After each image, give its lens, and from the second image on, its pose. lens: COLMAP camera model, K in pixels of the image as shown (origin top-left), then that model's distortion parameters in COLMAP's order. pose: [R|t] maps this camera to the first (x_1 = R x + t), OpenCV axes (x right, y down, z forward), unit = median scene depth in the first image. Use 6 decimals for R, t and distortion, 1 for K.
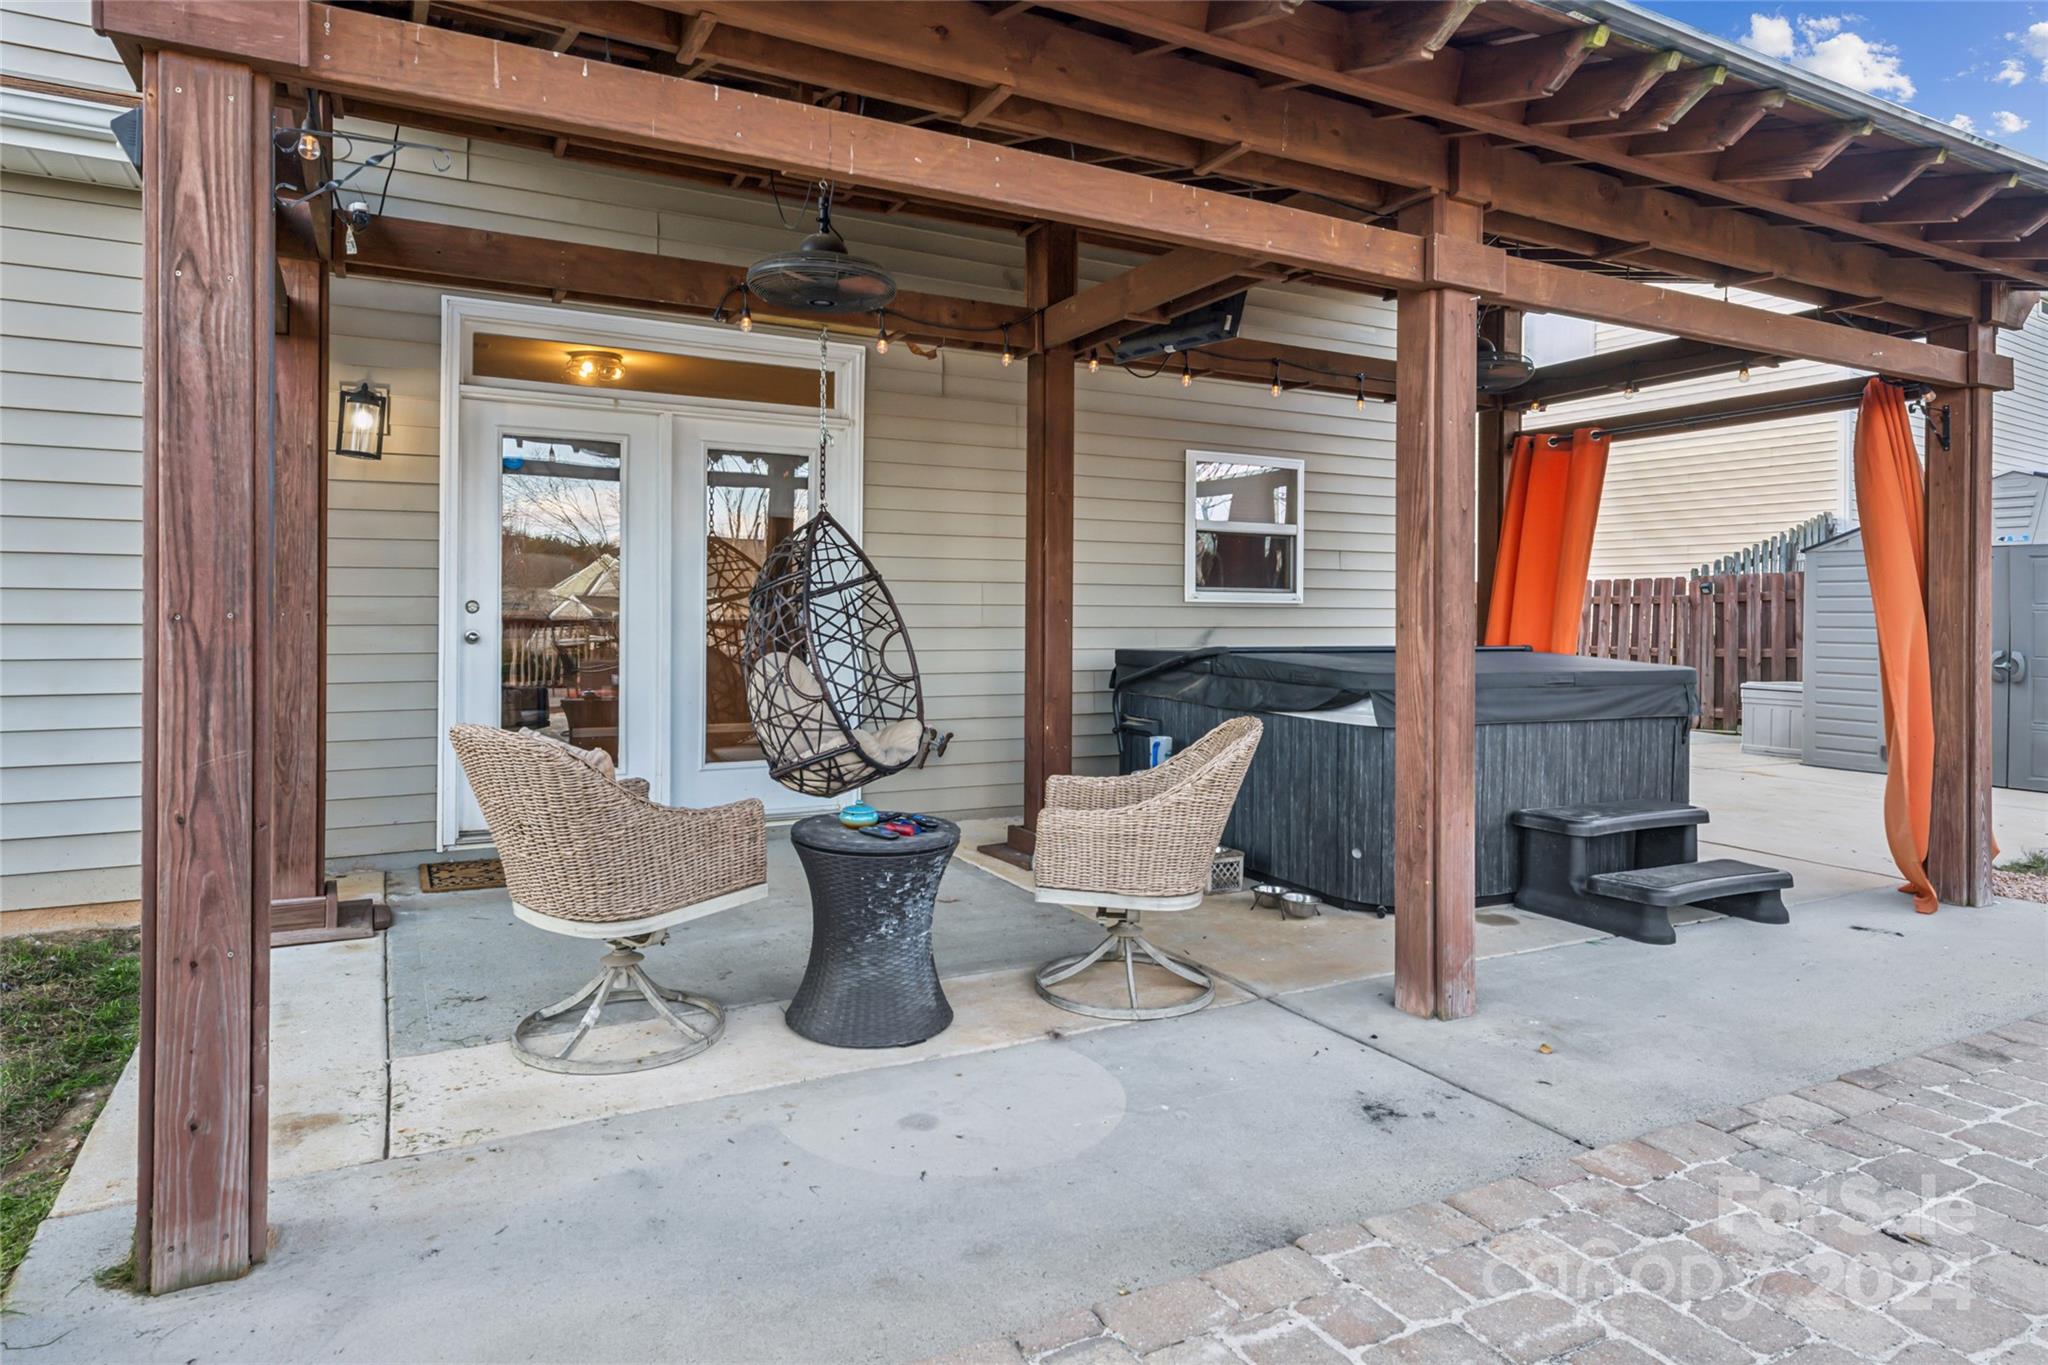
lens RADIAL K [[1167.8, 0, 1027.8], [0, 1167.8, 624.5], [0, 0, 1]] dist [-0.001395, -0.001618]
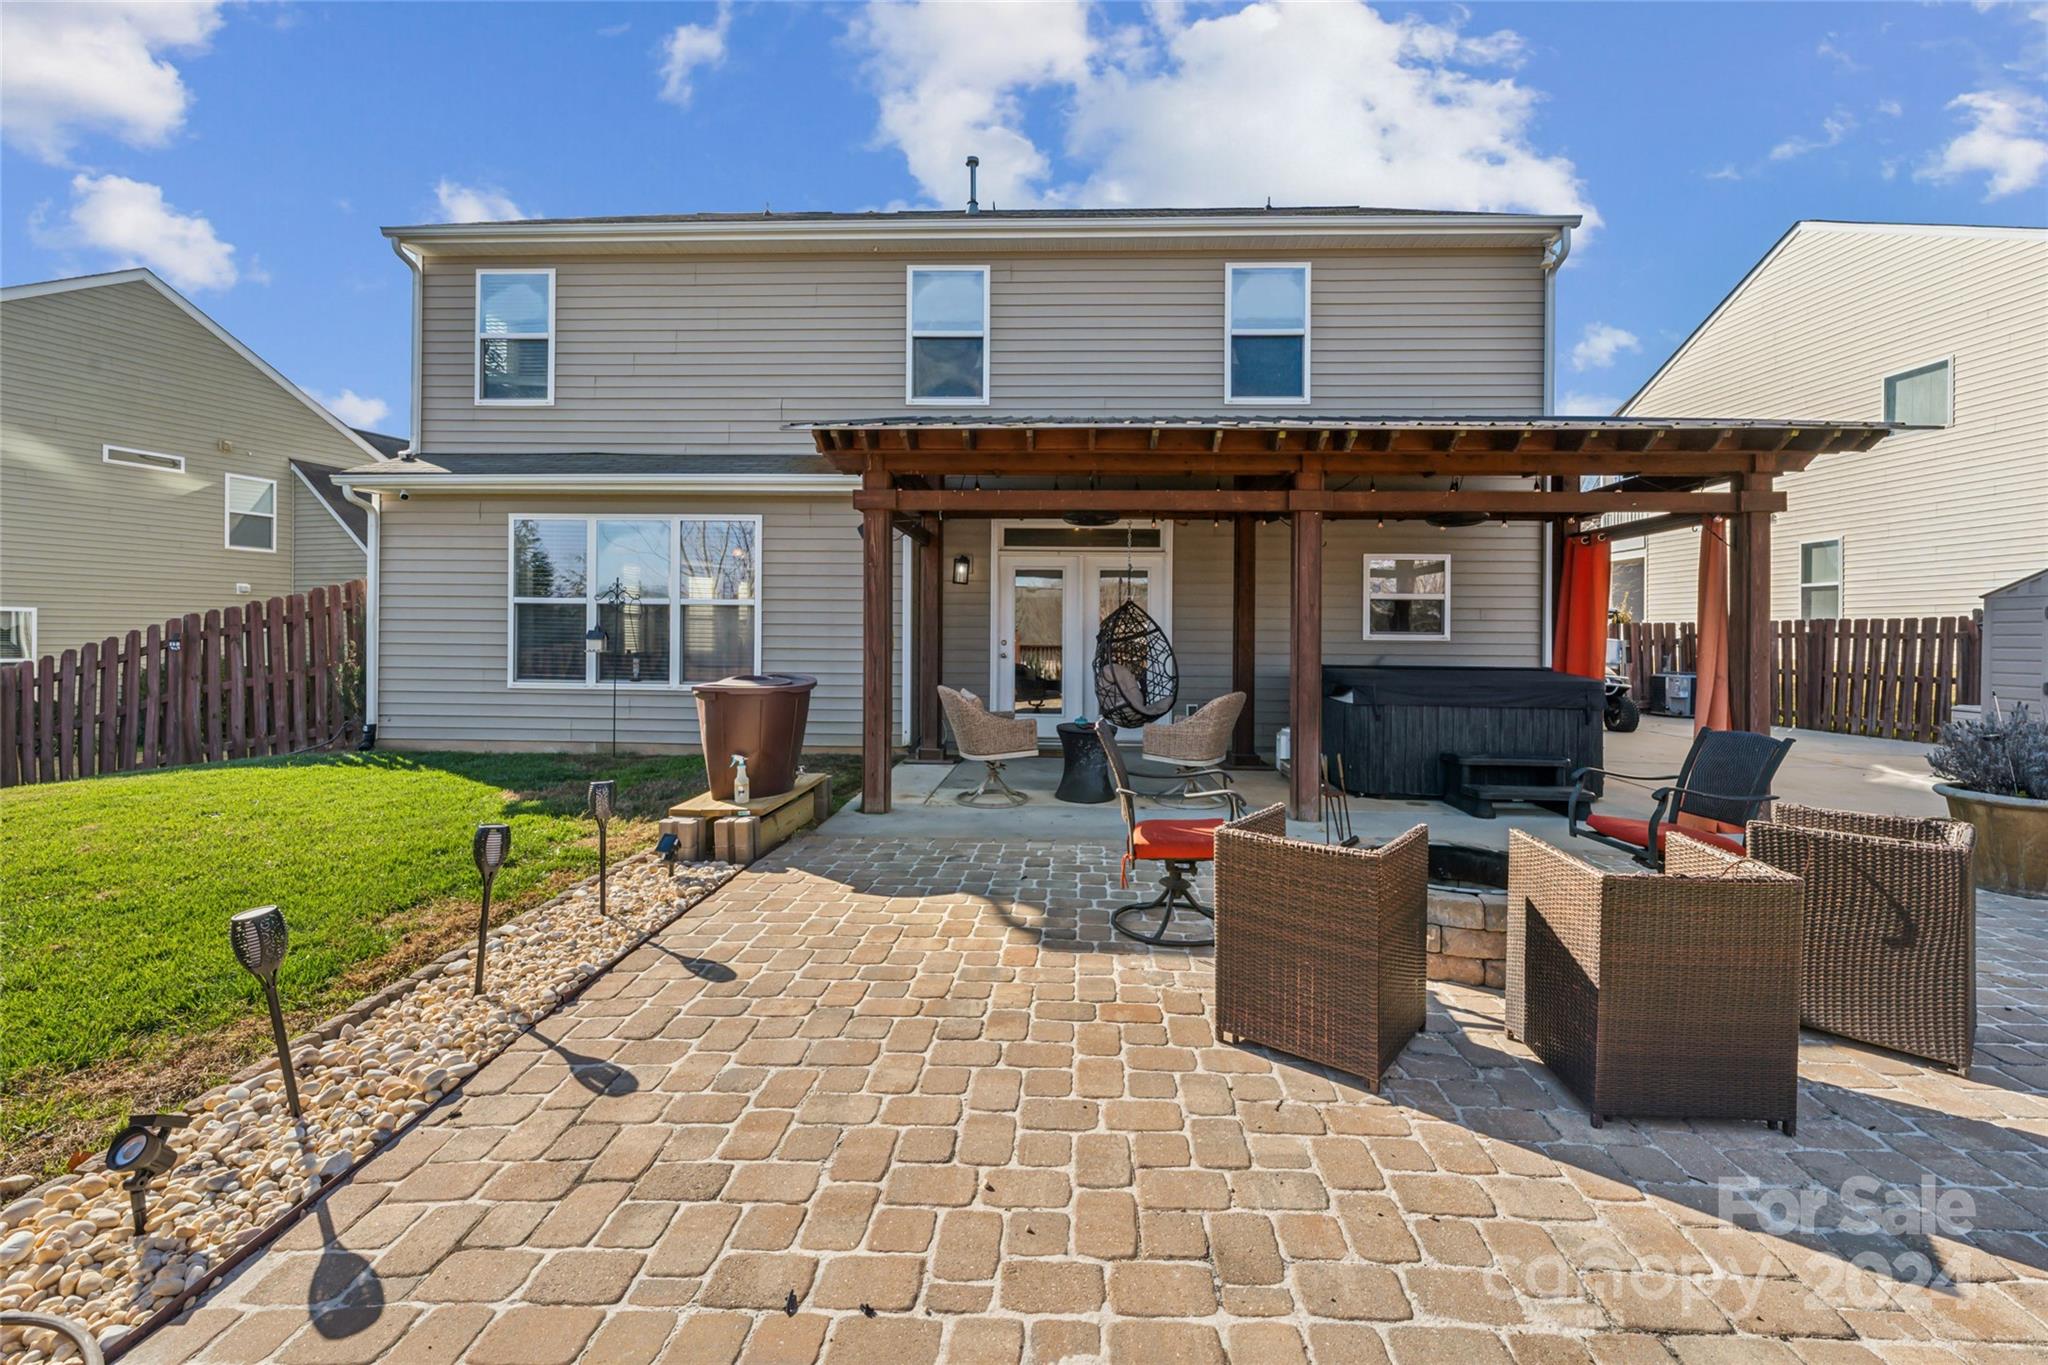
lens RADIAL K [[848.7, 0, 1028.5], [0, 848.7, 640.7], [0, 0, 1]] dist [0.000250, 0.000023]
pose [[0.854073, 0.001513, -0.520150, 0.530087], [-0.007277, 0.999933, -0.009039, -0.004357], [0.520102, 0.011505, 0.854027, -0.513888]]
